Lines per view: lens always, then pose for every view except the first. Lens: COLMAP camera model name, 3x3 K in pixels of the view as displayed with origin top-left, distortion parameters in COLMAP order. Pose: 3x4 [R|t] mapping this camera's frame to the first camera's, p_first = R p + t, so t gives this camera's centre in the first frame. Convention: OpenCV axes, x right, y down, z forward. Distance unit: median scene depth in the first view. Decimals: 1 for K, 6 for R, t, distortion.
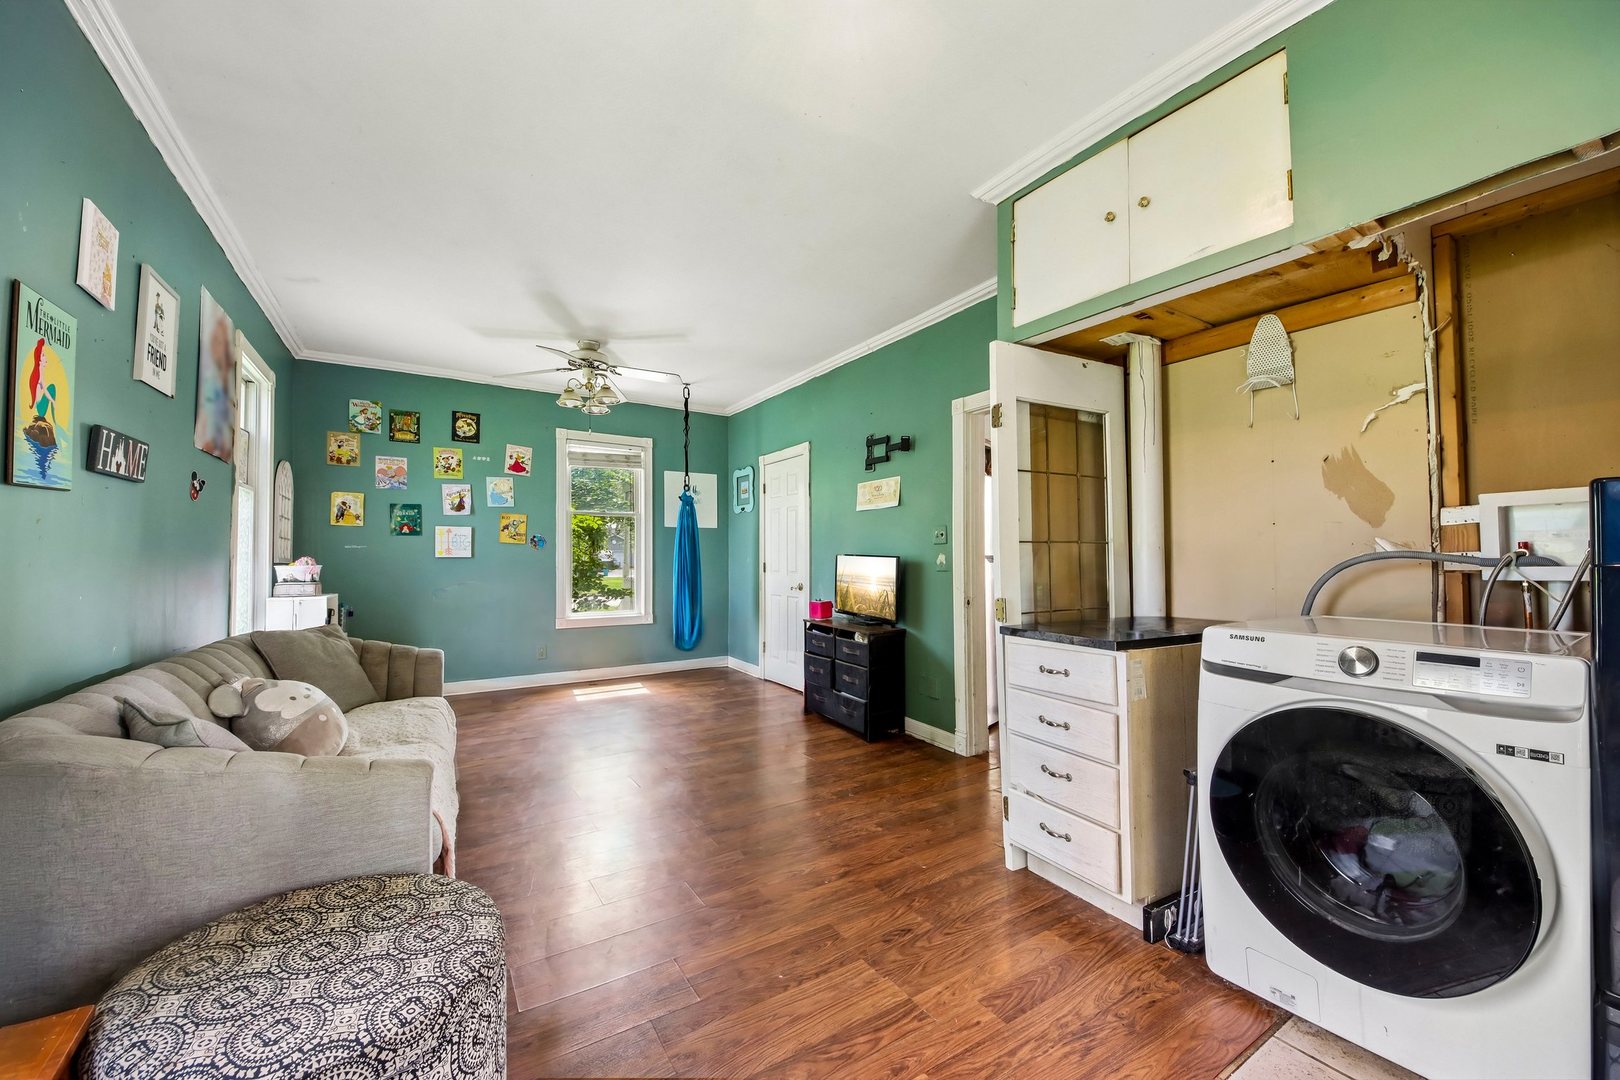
lens RADIAL K [[609.2, 0, 806.1], [0, 609.2, 533.8], [0, 0, 1]] dist [0.000017, -0.000029]
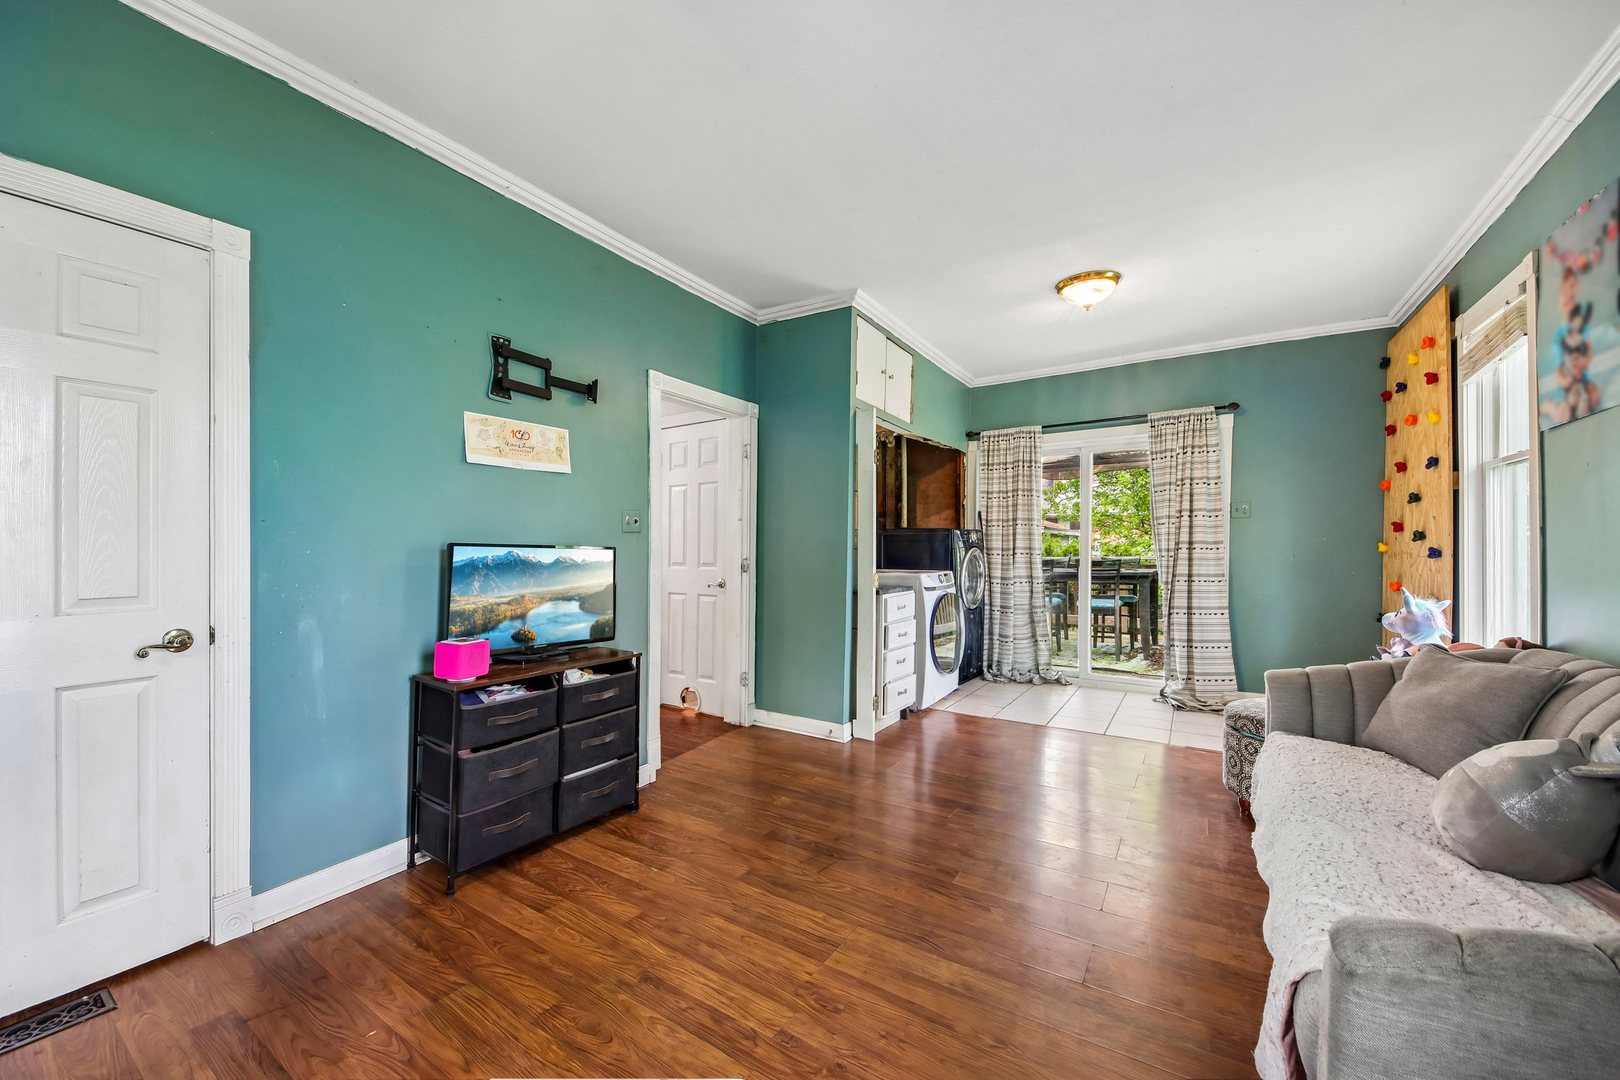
lens RADIAL K [[609.2, 0, 805.5], [0, 609.2, 544.6], [0, 0, 1]] dist [0.000017, -0.000029]
pose [[-0.440186, 0.004165, 0.897897, -0.559245], [-0.028378, 0.999425, -0.018548, 0.037563], [-0.897458, -0.033645, -0.439815, 1.030057]]
